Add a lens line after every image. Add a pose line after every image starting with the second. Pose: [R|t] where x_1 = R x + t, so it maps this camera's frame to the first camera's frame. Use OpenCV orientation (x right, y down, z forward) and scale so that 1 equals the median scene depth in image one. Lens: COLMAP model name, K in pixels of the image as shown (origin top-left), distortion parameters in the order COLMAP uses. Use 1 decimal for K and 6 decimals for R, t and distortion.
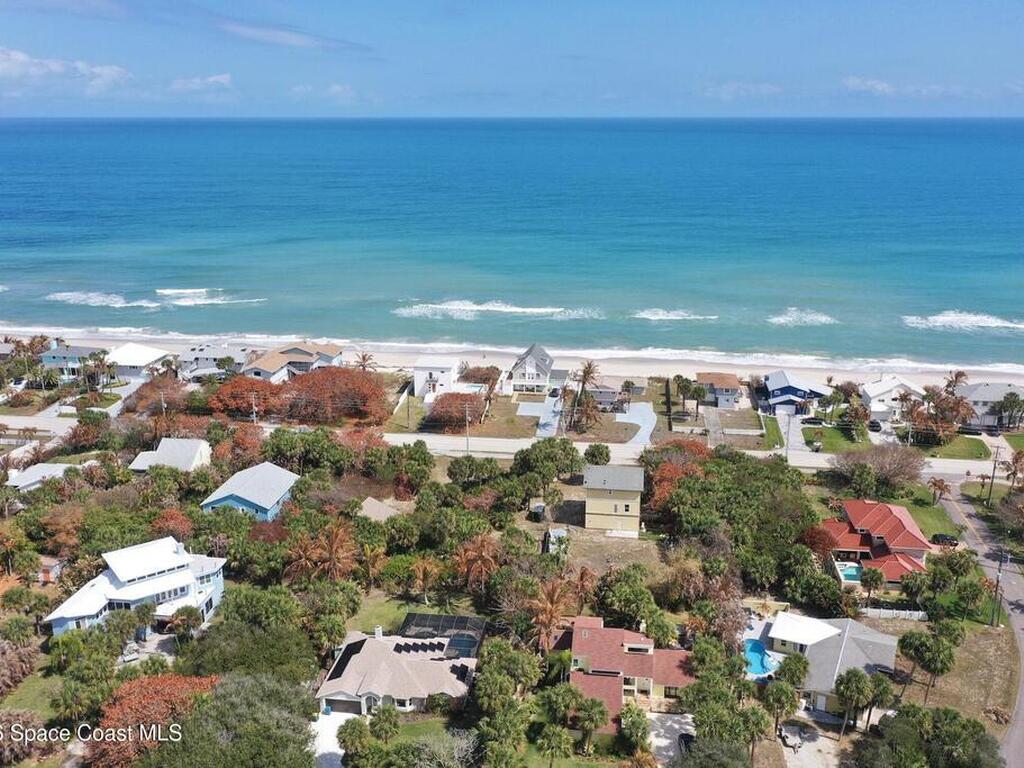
lens RADIAL K [[949.2, 0, 512.0], [0, 949.2, 384.0], [0, 0, 1]] dist [0.009805, 0.003483]
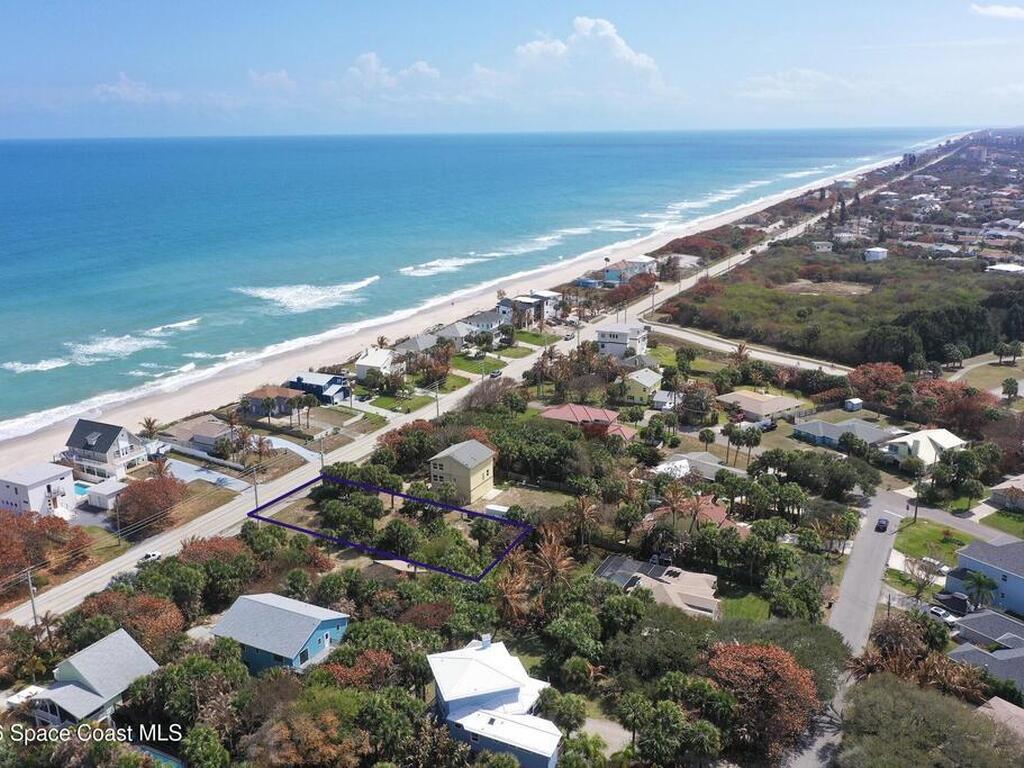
lens RADIAL K [[949.2, 0, 512.0], [0, 949.2, 384.0], [0, 0, 1]] dist [0.009805, 0.003483]
pose [[0.303163, -0.251595, 0.919126, -0.647679], [0.272961, 0.947029, 0.169199, -0.115104], [-0.913008, 0.199591, 0.355779, 0.375373]]
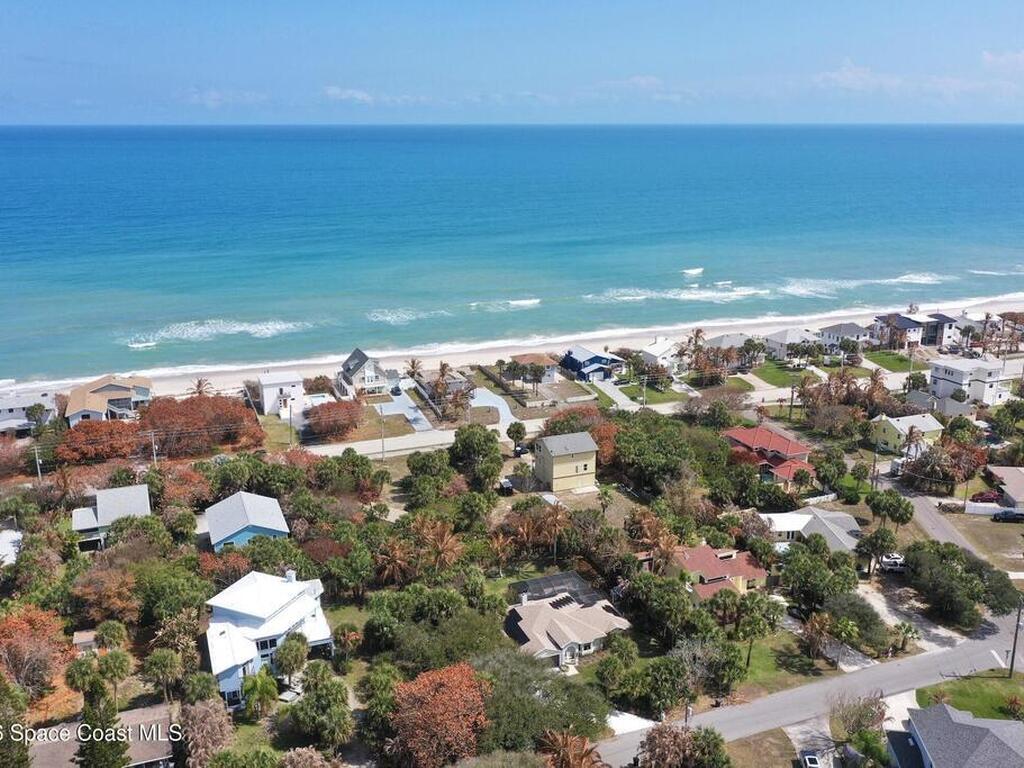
lens RADIAL K [[949.2, 0, 512.0], [0, 949.2, 384.0], [0, 0, 1]] dist [0.009805, 0.003483]
pose [[0.865663, -0.136127, 0.481764, -0.353039], [0.139331, 0.989812, 0.029321, -0.011956], [-0.480847, 0.041743, 0.875810, 0.013452]]
